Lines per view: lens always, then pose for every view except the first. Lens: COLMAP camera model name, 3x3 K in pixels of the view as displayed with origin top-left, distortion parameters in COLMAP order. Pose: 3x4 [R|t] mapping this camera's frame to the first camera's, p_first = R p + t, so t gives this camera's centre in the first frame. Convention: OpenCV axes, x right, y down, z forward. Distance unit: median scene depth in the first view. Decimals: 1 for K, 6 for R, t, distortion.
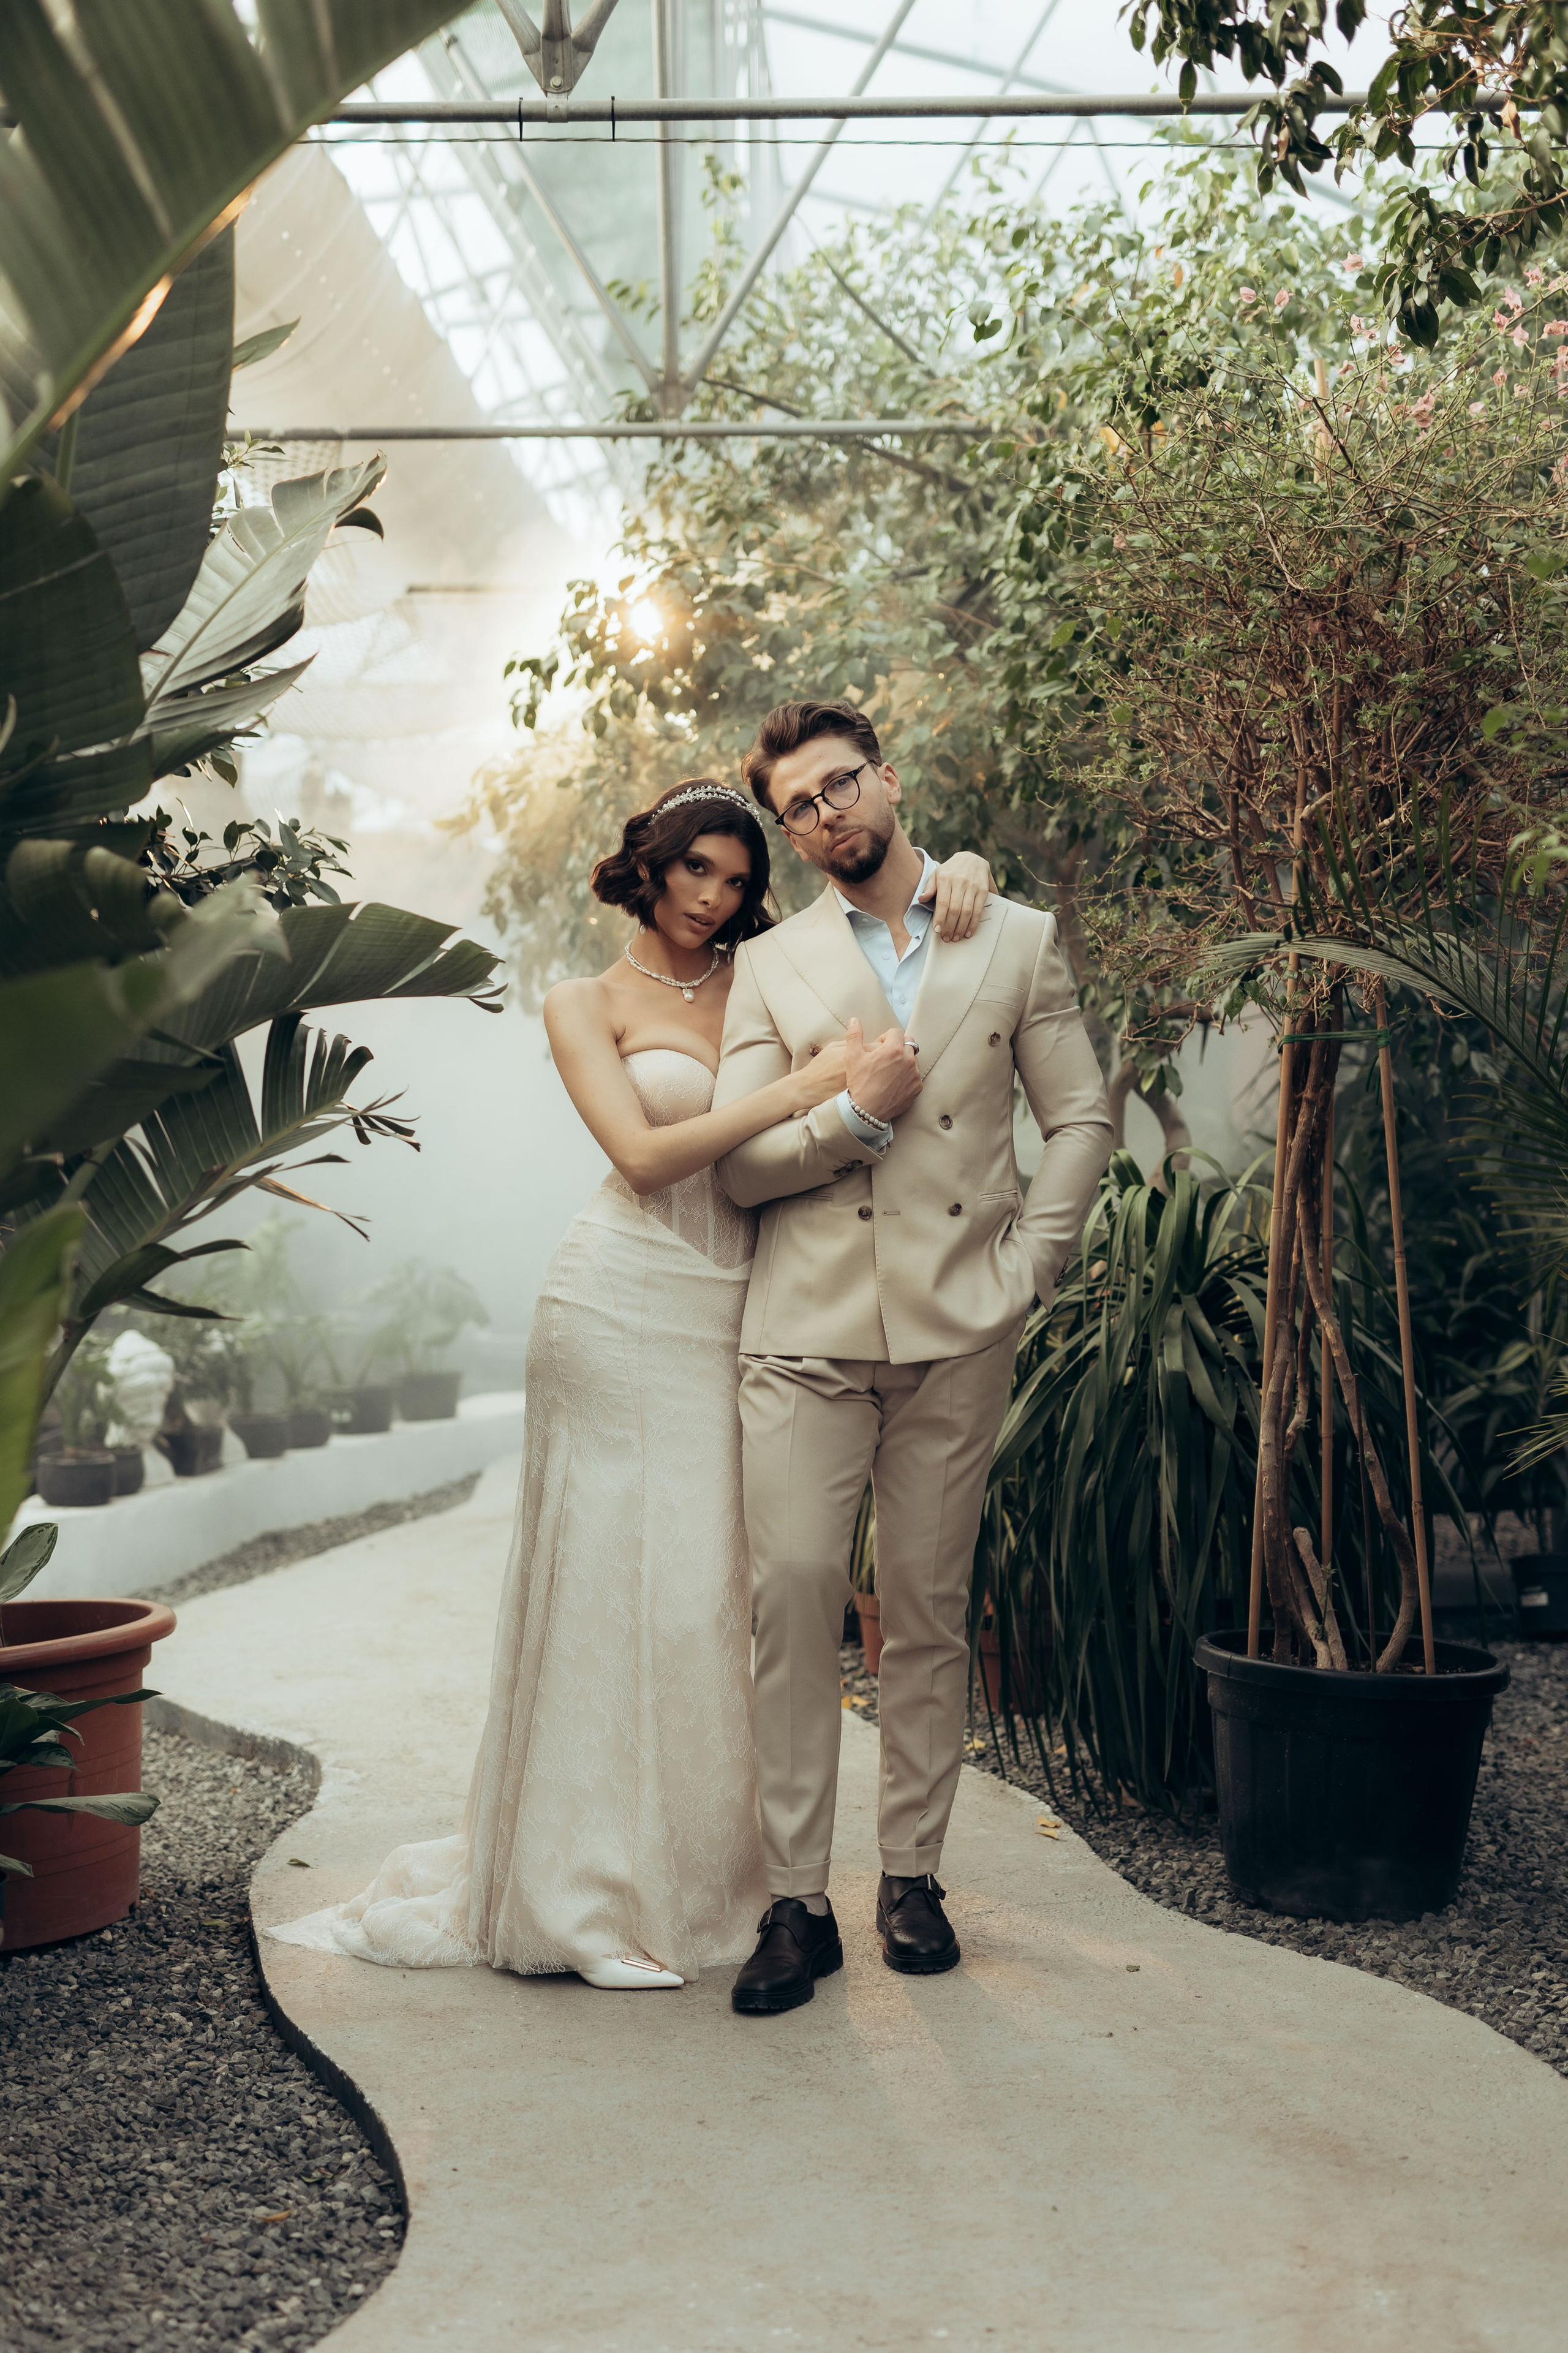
lens RADIAL K [[3306.0, 0, 793.3], [0, 3306.0, 1175.2], [0, 0, 1]] dist [0.007327, -0.007454]
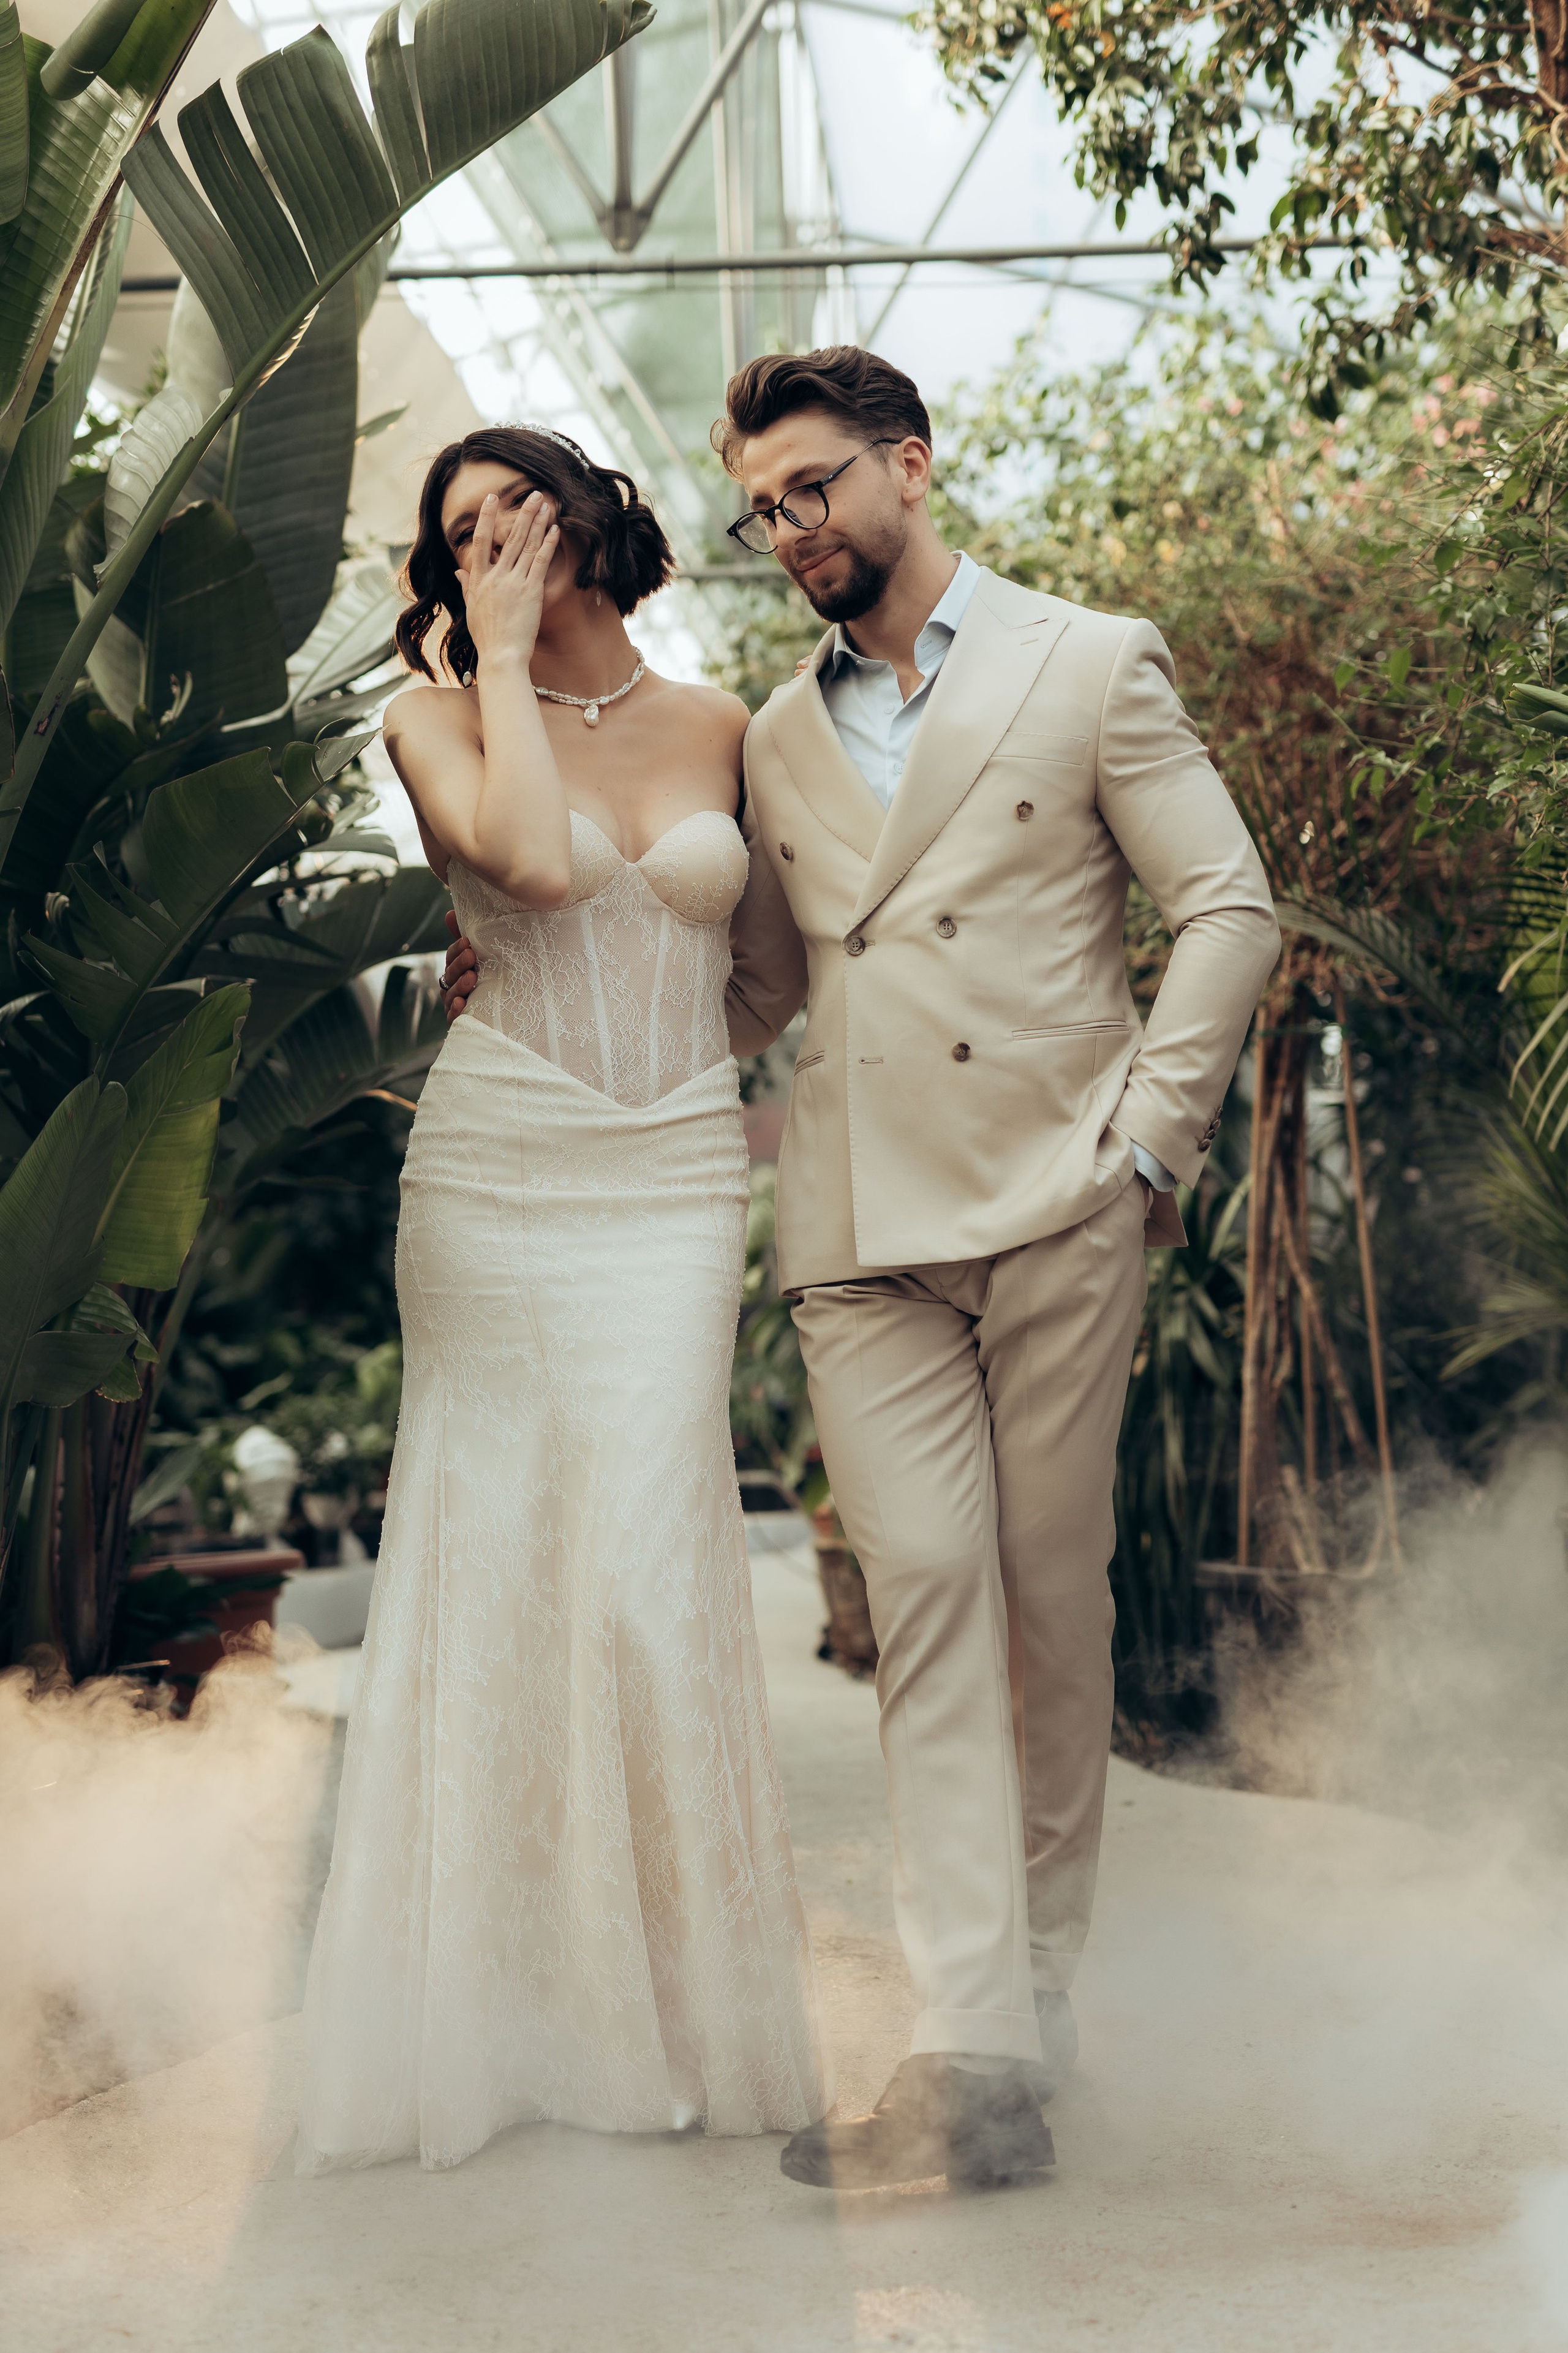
lens RADIAL K [[3443.3, 0, 813.5], [0, 3443.3, 1089.7], [0, 0, 1]] dist [0.018222, 0.009416]
pose [[0.999318, -0.016276, -0.033160, 0.034619], [0.012655, 0.994221, -0.106604, 0.111522], [0.034703, 0.106111, 0.993749, -0.214712]]
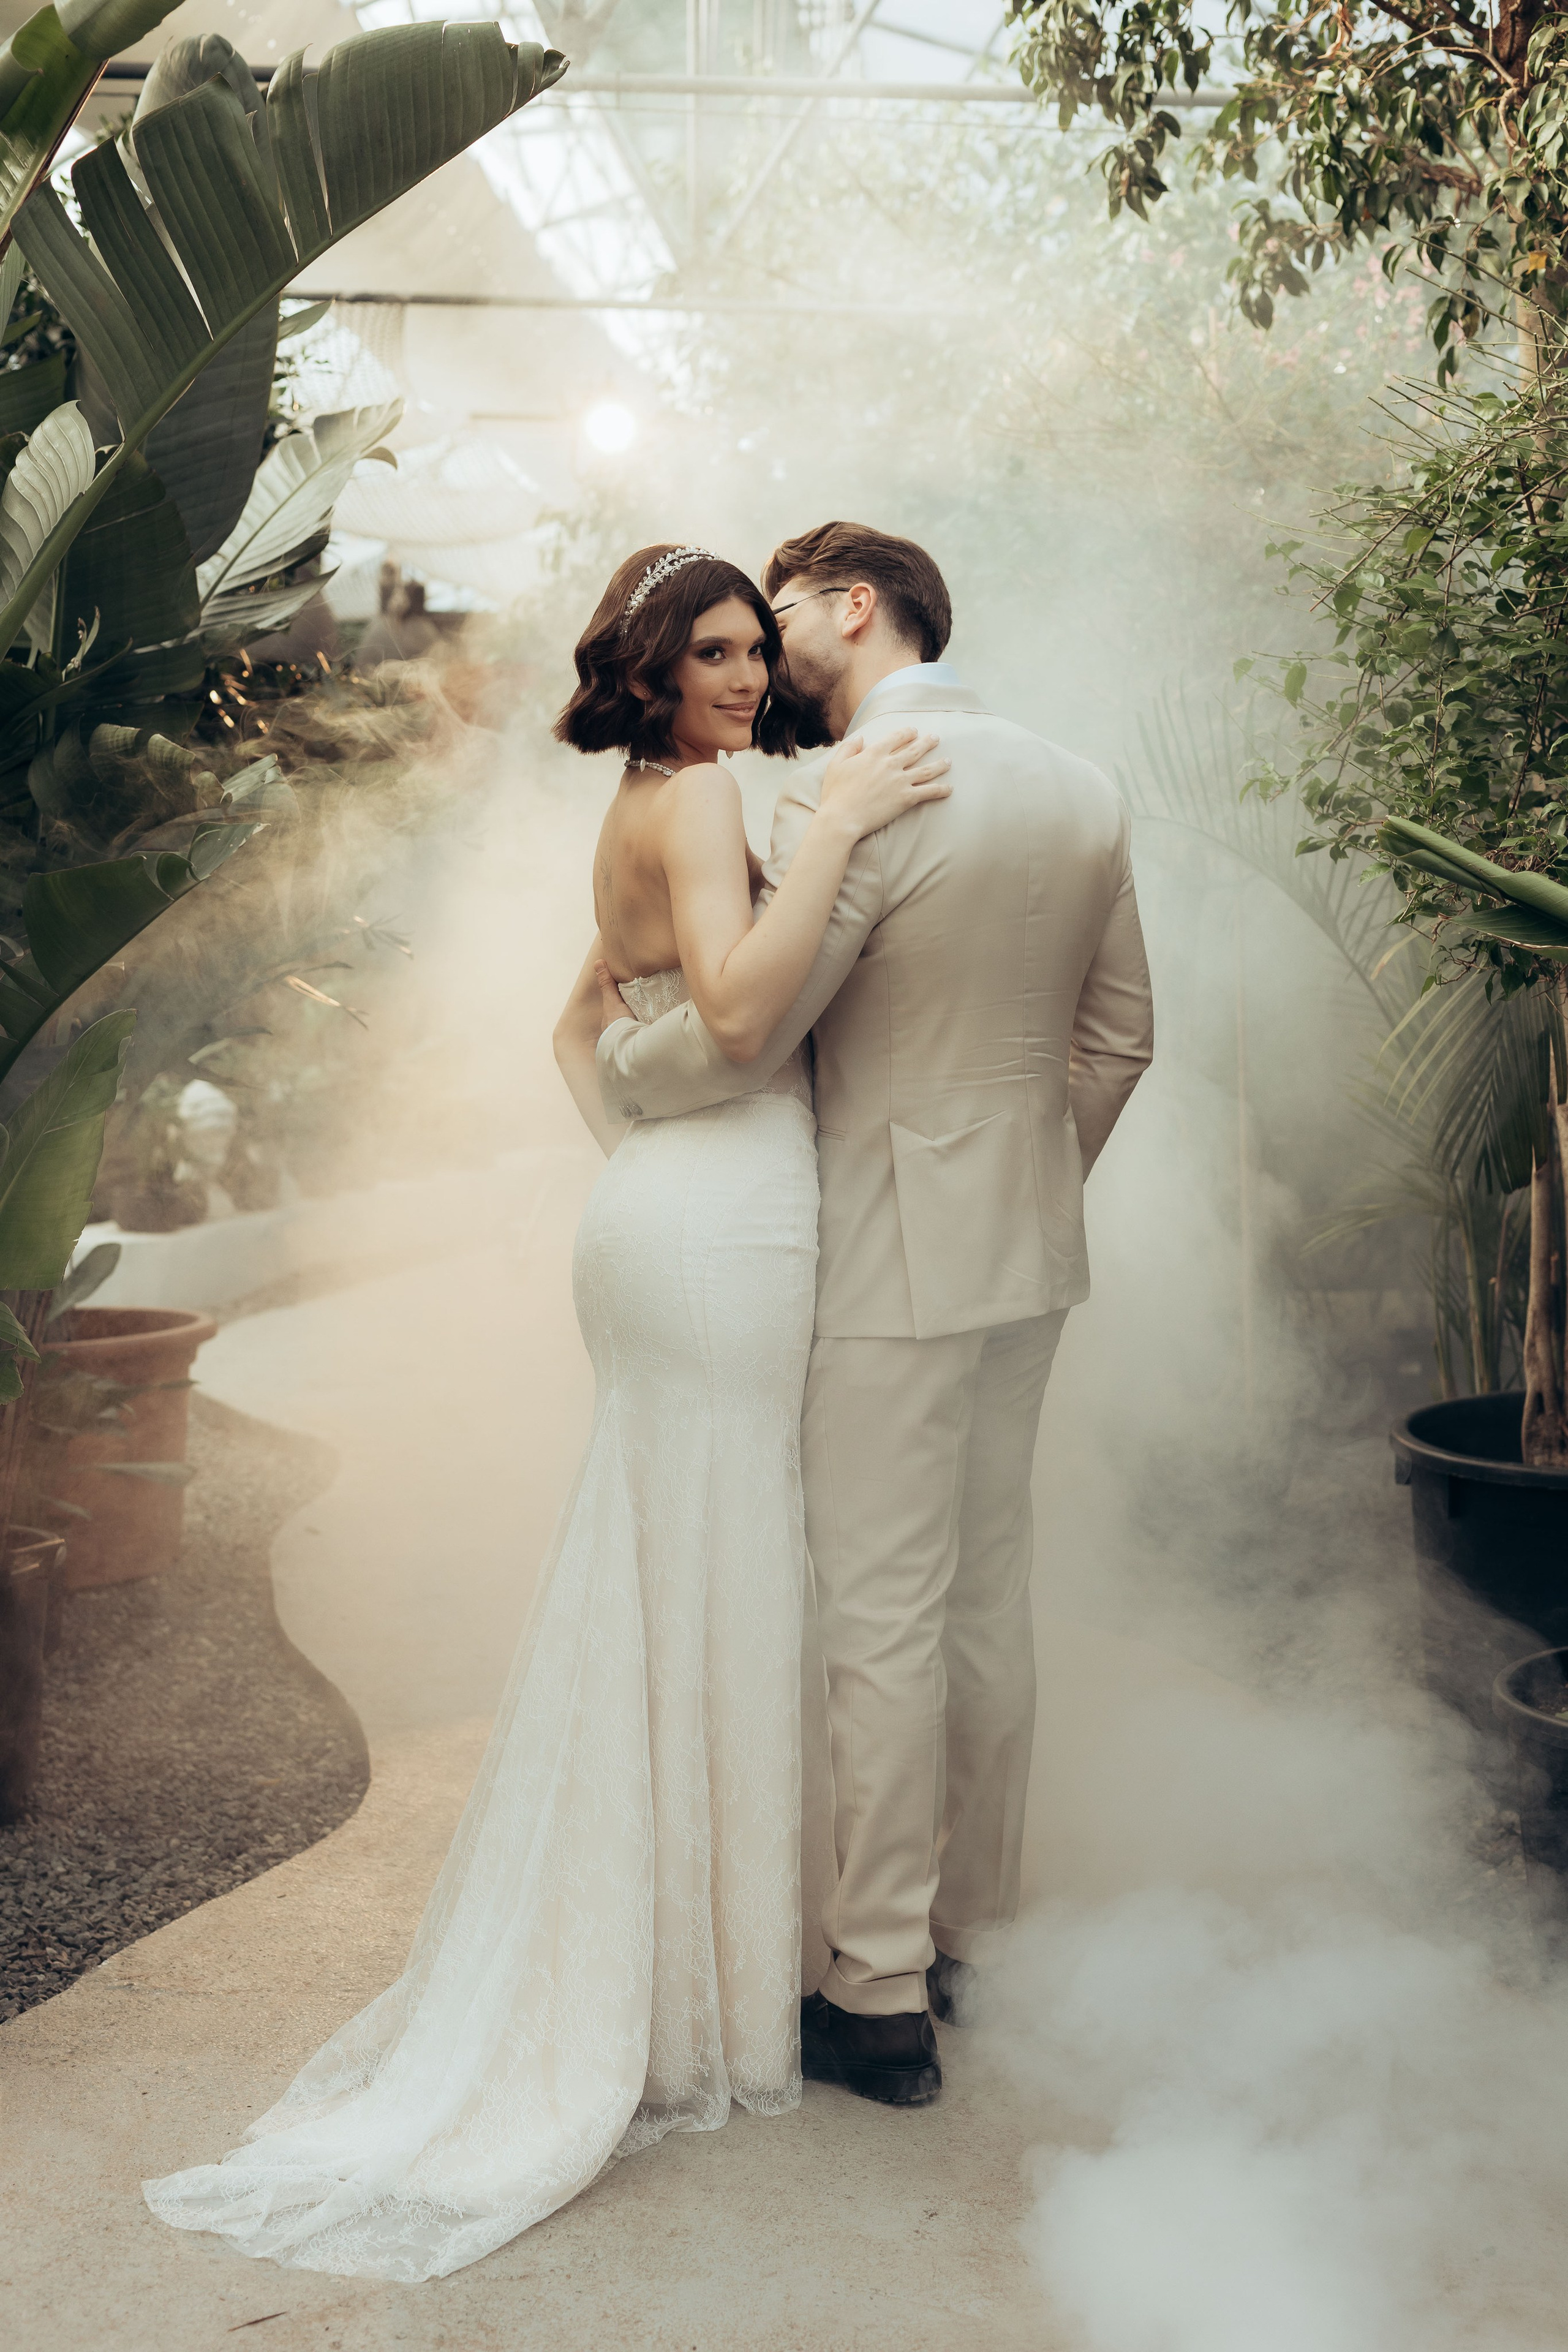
lens RADIAL K [[3270.4, 0, 787.4], [0, 3270.4, 1151.9], [0, 0, 1]] dist [0.012204, 0.020065]
pose [[0.998781, 0.042812, -0.024572, 0.052089], [-0.041129, 0.997015, 0.065339, -0.017740], [0.027296, -0.064249, 0.997561, -0.200291]]
